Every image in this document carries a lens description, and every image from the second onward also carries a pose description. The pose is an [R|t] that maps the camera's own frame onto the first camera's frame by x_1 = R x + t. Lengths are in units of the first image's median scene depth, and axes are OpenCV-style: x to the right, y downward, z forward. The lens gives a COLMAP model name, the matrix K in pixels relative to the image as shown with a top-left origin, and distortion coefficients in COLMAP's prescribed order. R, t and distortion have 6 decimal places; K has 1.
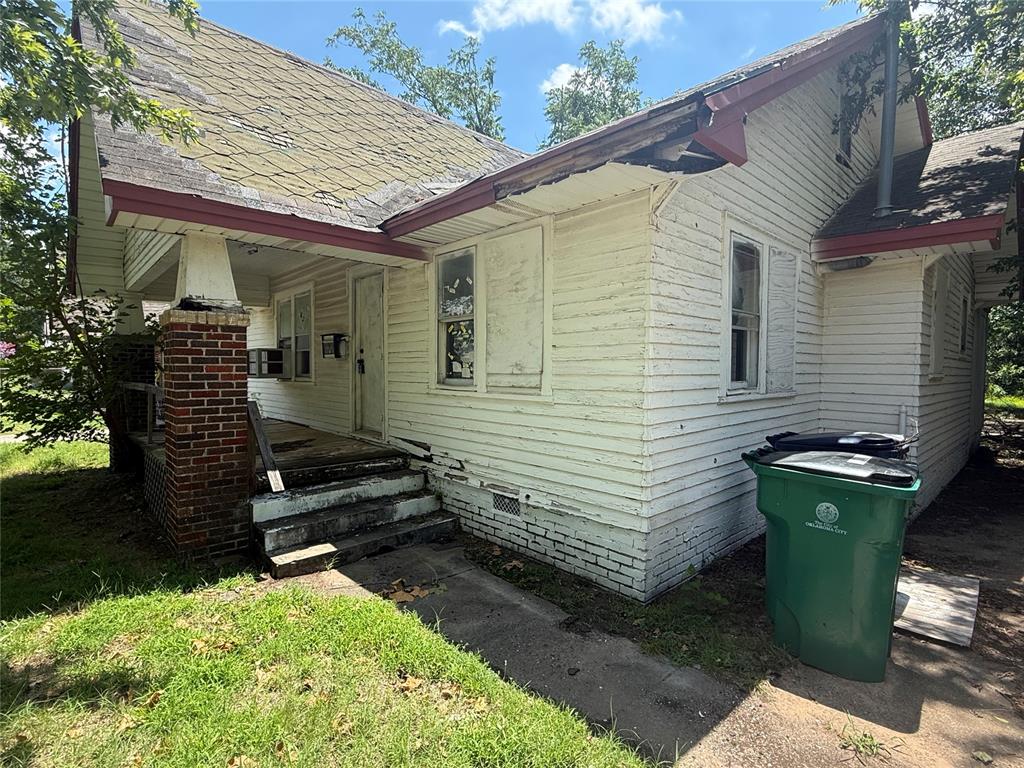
lens RADIAL K [[509.8, 0, 516.4], [0, 509.8, 383.9], [0, 0, 1]] dist [-0.000974, 0.001305]
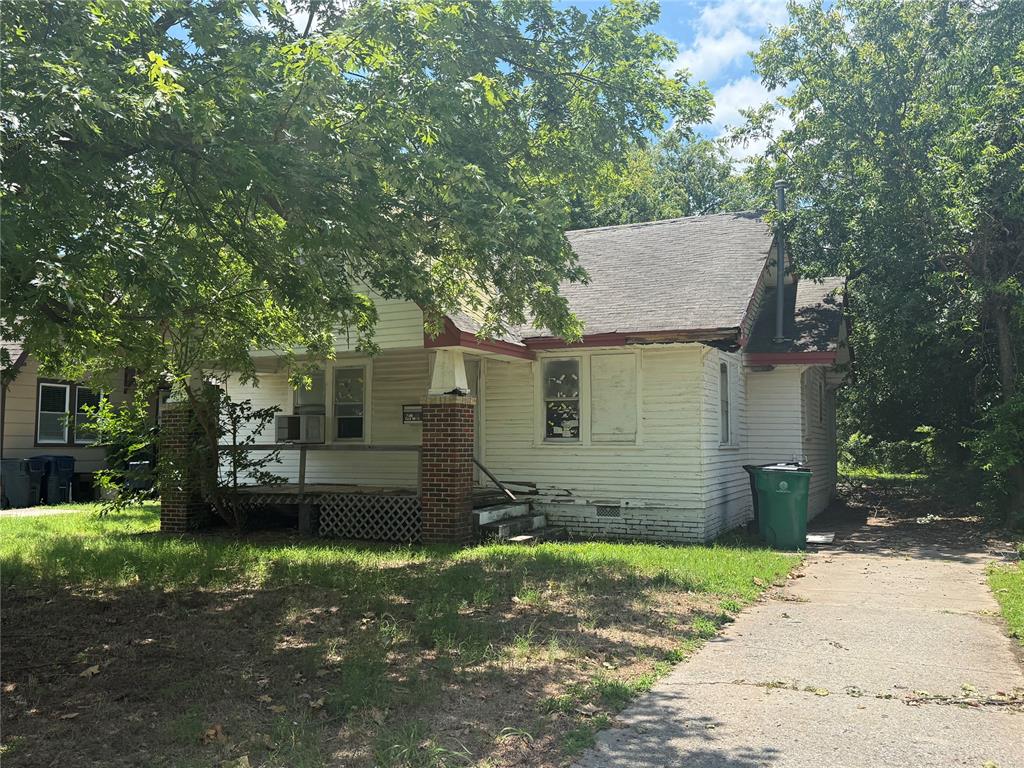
lens RADIAL K [[884.7, 0, 509.5], [0, 884.7, 382.4], [0, 0, 1]] dist [0.118801, -0.001516]
pose [[0.925642, 0.021818, 0.377772, -1.353124], [0.015214, 0.995383, -0.094768, 0.079867], [-0.378096, 0.093468, 0.921036, -1.523787]]
